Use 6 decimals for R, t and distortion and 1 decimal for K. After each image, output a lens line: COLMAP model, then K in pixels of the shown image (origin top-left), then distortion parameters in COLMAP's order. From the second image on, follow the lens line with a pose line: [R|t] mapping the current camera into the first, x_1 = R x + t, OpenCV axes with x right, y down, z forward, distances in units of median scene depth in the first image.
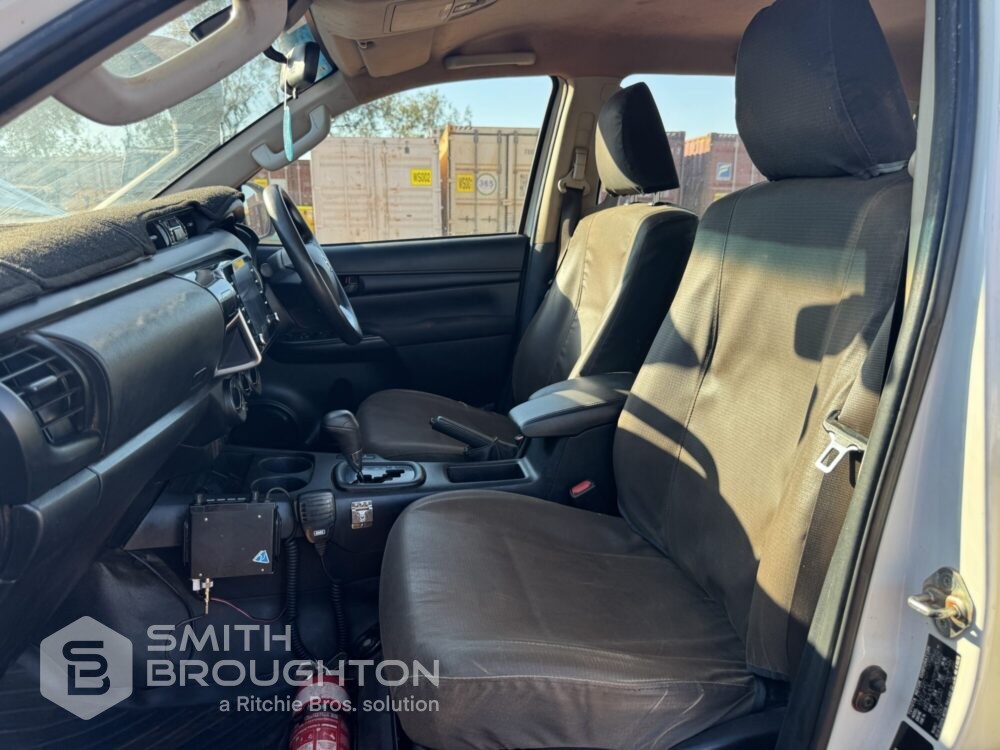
lens RADIAL K [[706.6, 0, 500.8], [0, 706.6, 373.8], [0, 0, 1]] dist [0.025015, -0.042607]
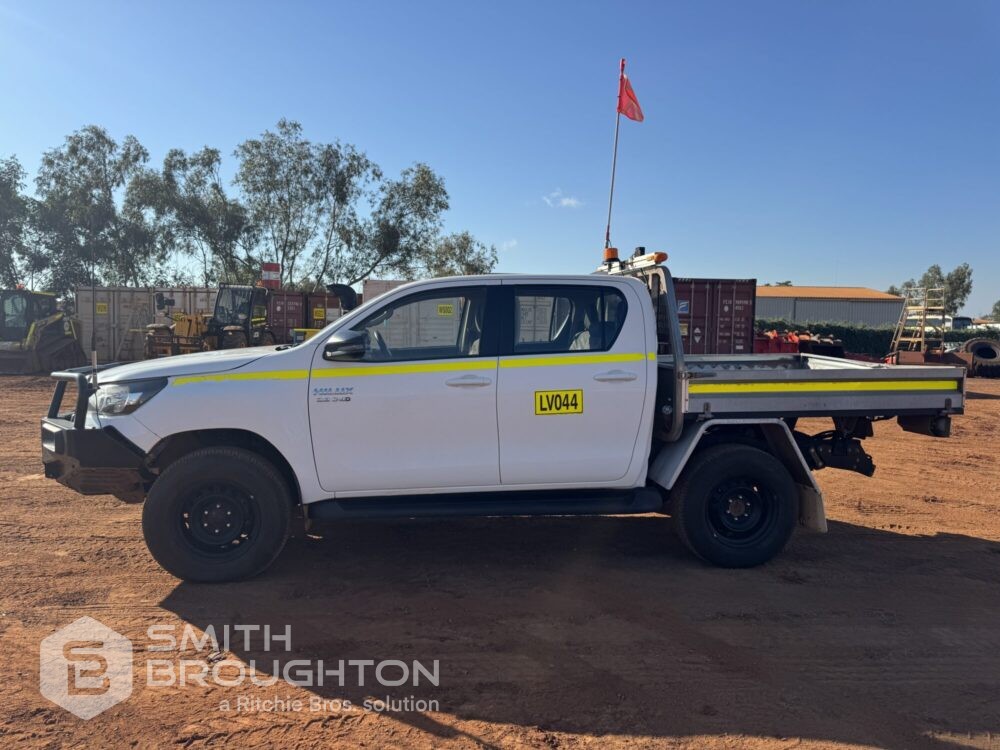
lens RADIAL K [[706.6, 0, 504.4], [0, 706.6, 365.5], [0, 0, 1]] dist [0.025015, -0.042607]
pose [[0.999284, 0.007815, -0.037016, 0.607736], [-0.014404, 0.983335, -0.181234, 0.794801], [0.034982, 0.181638, 0.982743, -3.461734]]
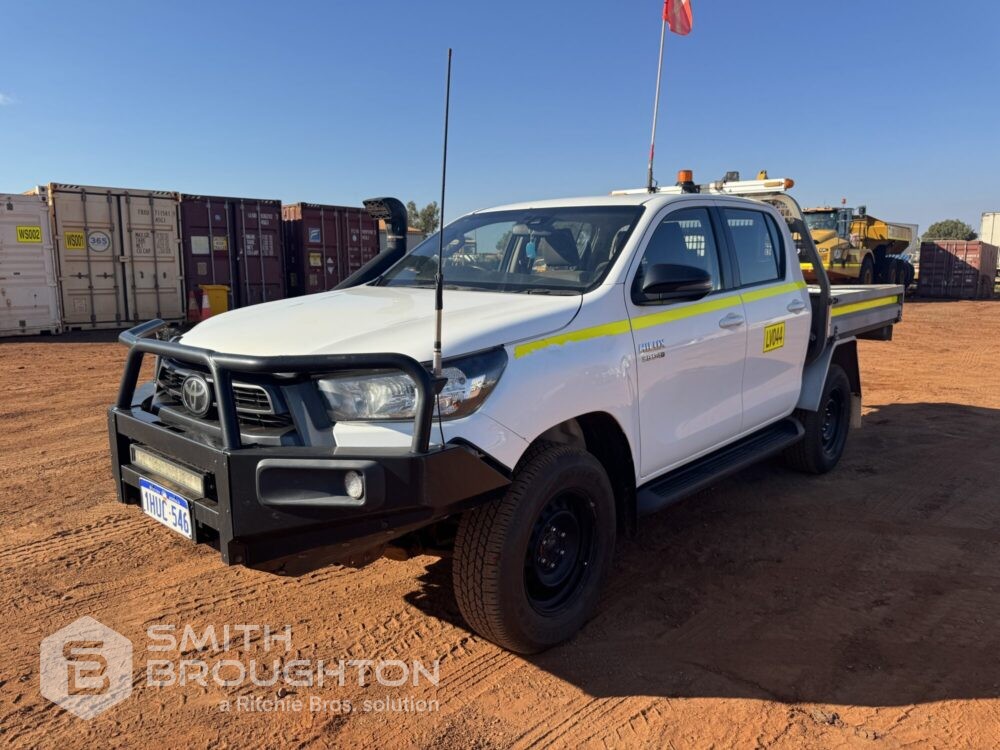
lens RADIAL K [[706.6, 0, 503.6], [0, 706.6, 371.2], [0, 0, 1]] dist [0.025015, -0.042607]
pose [[0.793944, -0.096223, 0.600329, -2.524672], [0.143078, 0.989236, -0.030664, 0.375918], [-0.590916, 0.110239, 0.799165, -1.711263]]
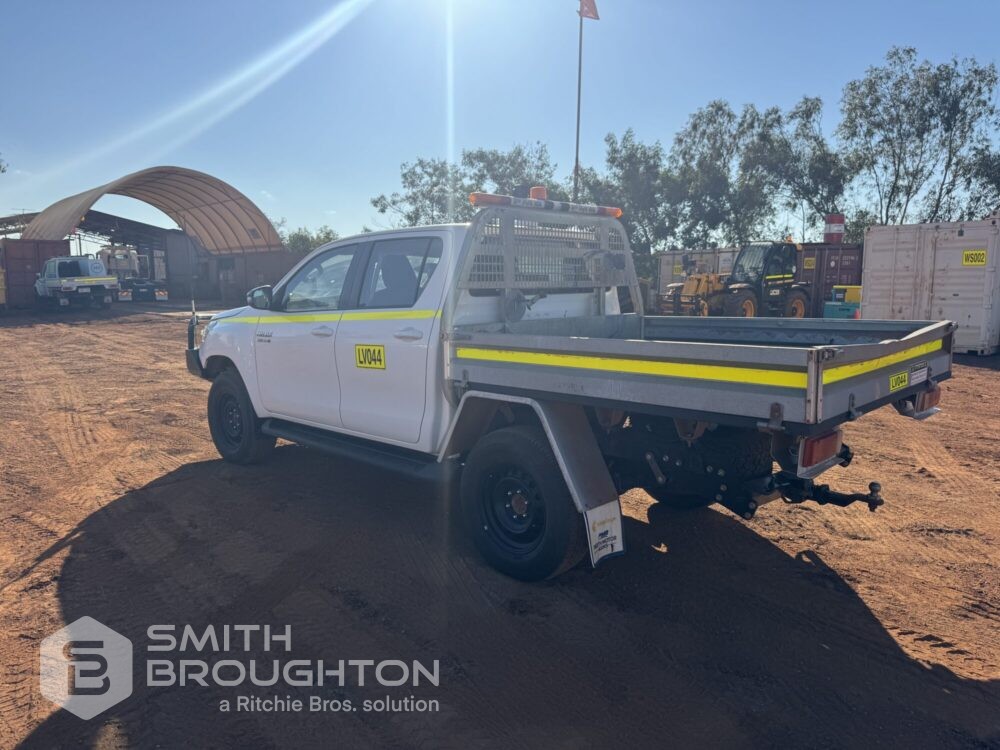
lens RADIAL K [[706.6, 0, 500.1], [0, 706.6, 371.8], [0, 0, 1]] dist [0.025015, -0.042607]
pose [[0.573339, 0.094543, -0.813846, 4.359678], [-0.184791, 0.982647, -0.016030, 0.304336], [0.798207, 0.159582, 0.580860, -1.324533]]
